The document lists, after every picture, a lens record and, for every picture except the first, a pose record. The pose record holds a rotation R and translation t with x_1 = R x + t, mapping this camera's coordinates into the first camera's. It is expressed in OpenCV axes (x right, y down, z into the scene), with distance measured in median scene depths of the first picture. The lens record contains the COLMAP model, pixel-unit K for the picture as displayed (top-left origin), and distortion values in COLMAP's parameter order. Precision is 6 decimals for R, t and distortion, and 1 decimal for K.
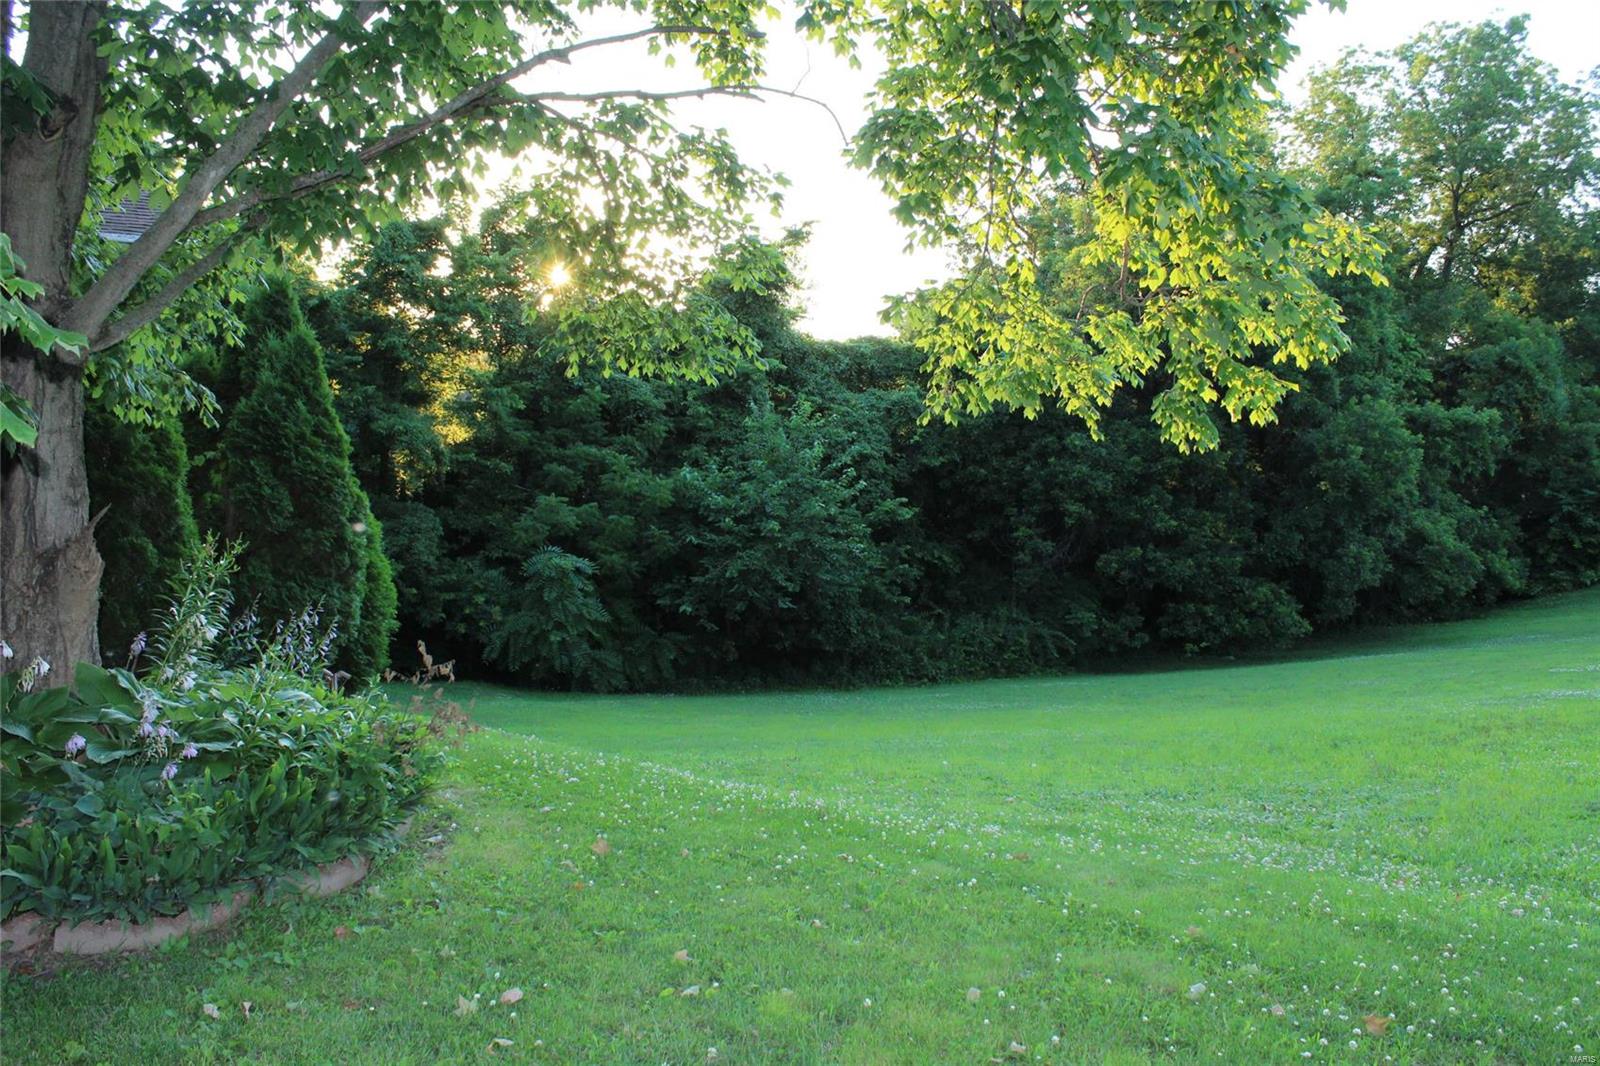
lens RADIAL K [[1350.1, 0, 800.4], [0, 1350.1, 536.7], [0, 0, 1]] dist [-0.152991, 0.133471]
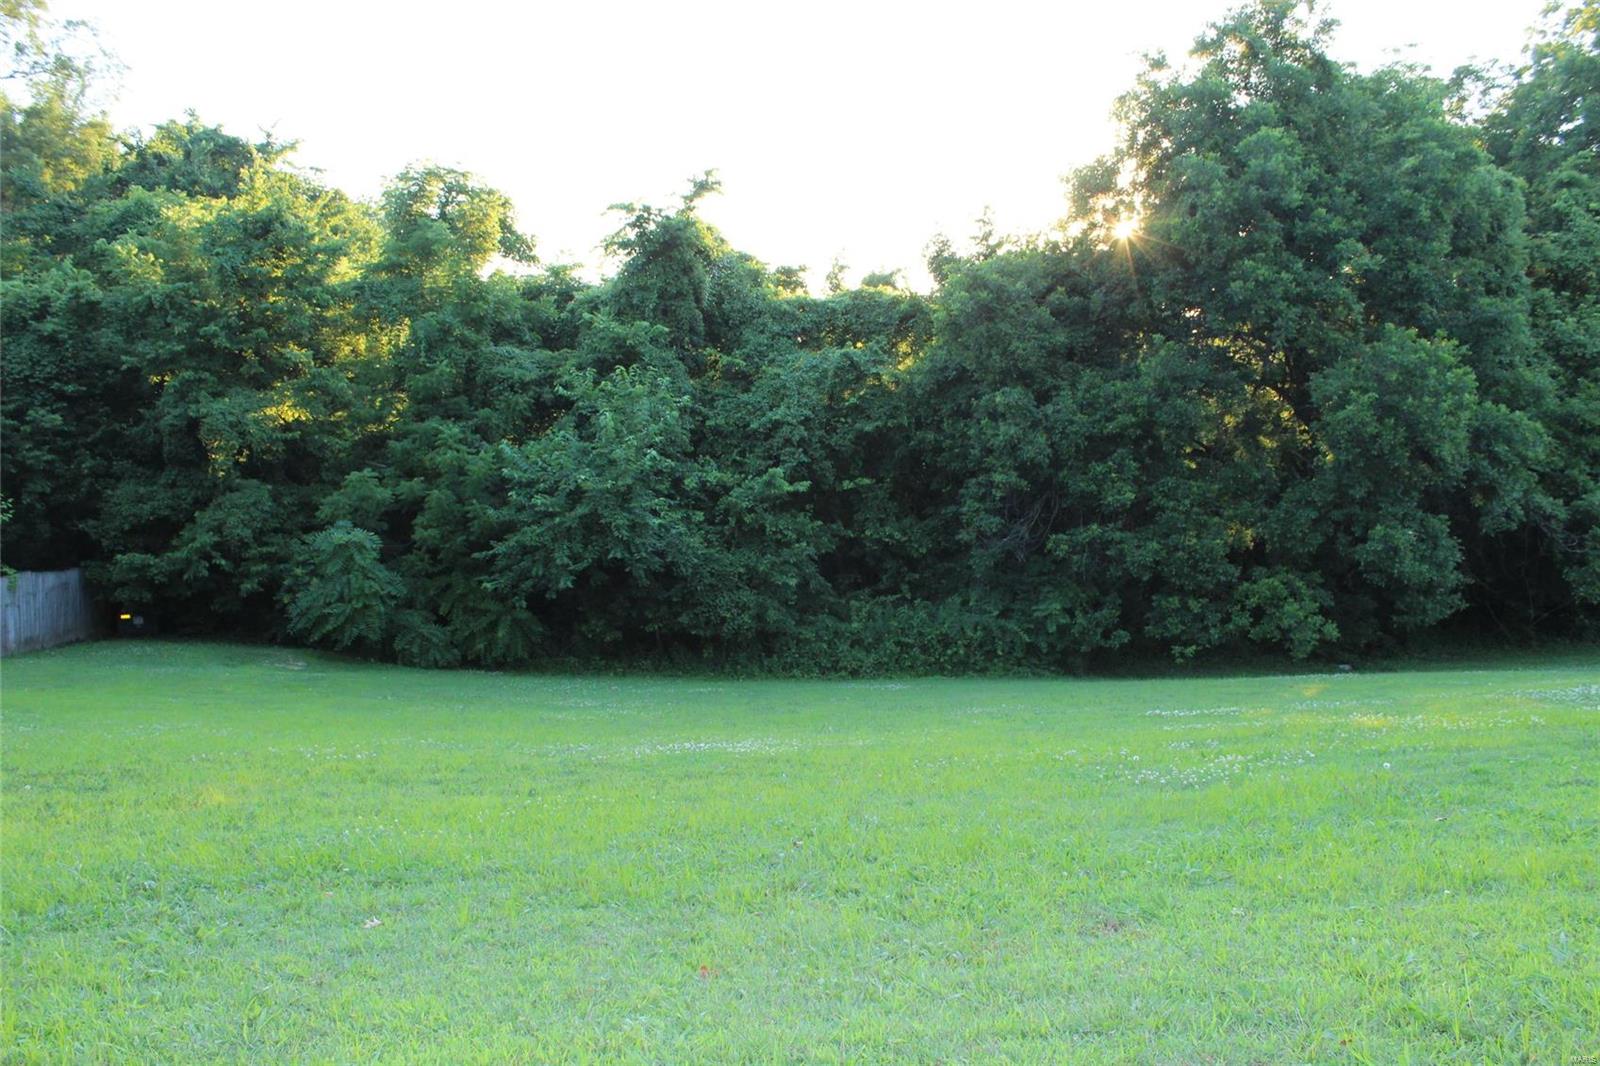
lens RADIAL K [[1350.1, 0, 811.2], [0, 1350.1, 540.1], [0, 0, 1]] dist [-0.152991, 0.133471]
pose [[0.899242, 0.010276, -0.437331, 0.455099], [-0.000929, 0.999767, 0.021582, -0.000252], [0.437451, -0.019001, 0.899042, 0.192183]]
